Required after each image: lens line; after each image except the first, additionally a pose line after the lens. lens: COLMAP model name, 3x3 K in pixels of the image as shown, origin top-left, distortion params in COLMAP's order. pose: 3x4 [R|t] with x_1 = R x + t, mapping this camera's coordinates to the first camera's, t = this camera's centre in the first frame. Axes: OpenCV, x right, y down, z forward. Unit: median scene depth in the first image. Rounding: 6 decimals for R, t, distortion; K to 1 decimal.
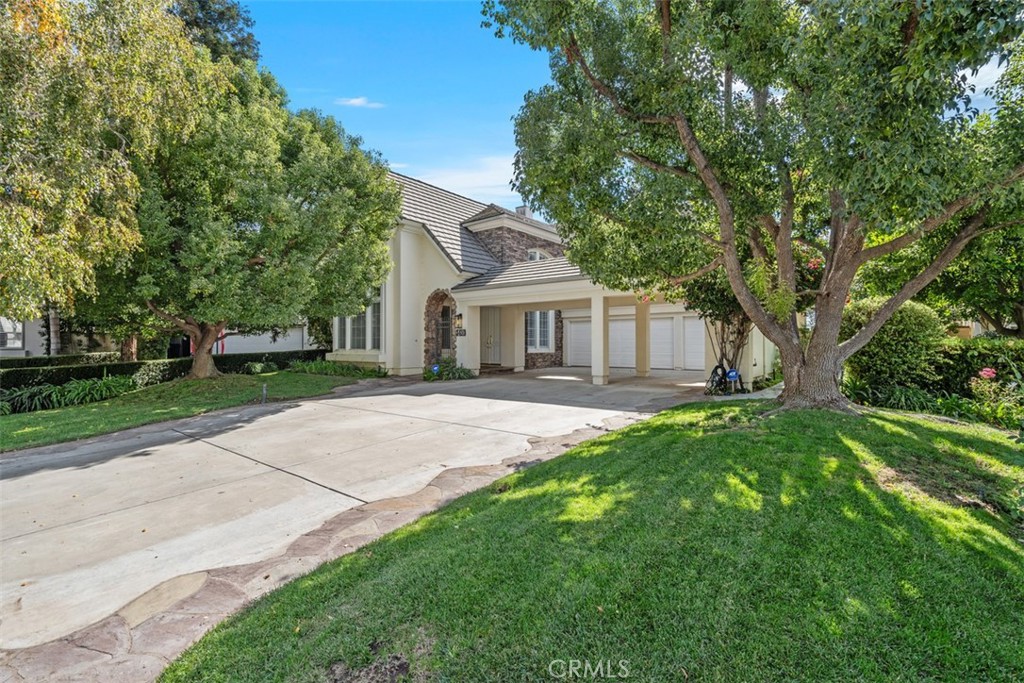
lens RADIAL K [[464.7, 0, 513.6], [0, 464.7, 338.4], [0, 0, 1]] dist [-0.006806, 0.001776]
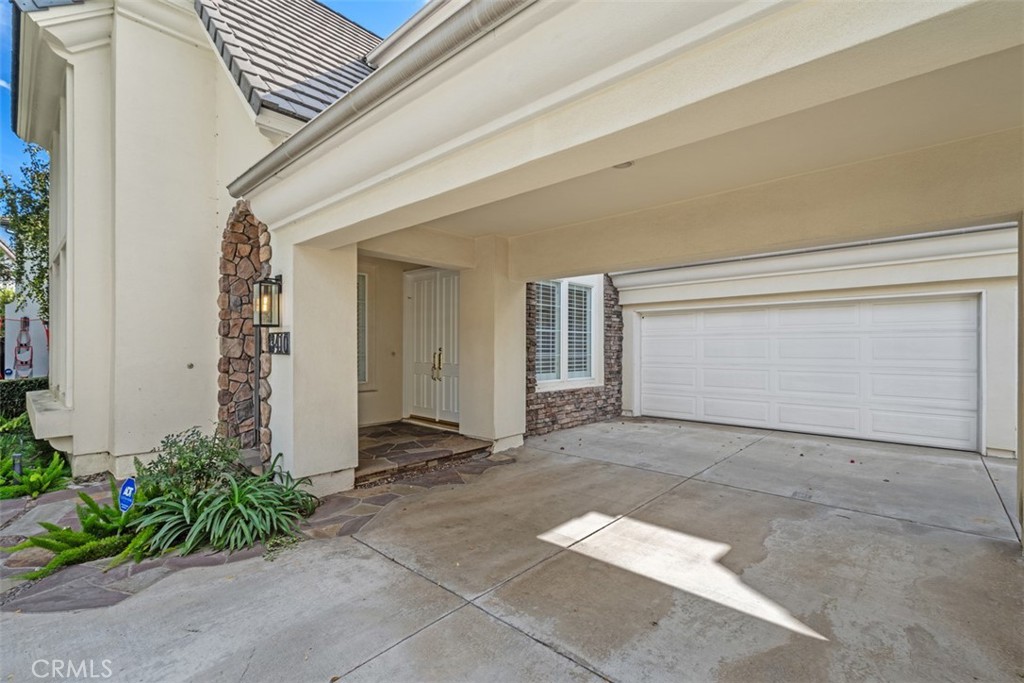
lens RADIAL K [[464.7, 0, 513.9], [0, 464.7, 341.1], [0, 0, 1]] dist [-0.006806, 0.001776]
pose [[0.997277, 0.001238, -0.073740, 0.044888], [-0.001179, 0.999999, 0.000848, -0.013176], [0.073741, -0.000759, 0.997277, 0.682760]]
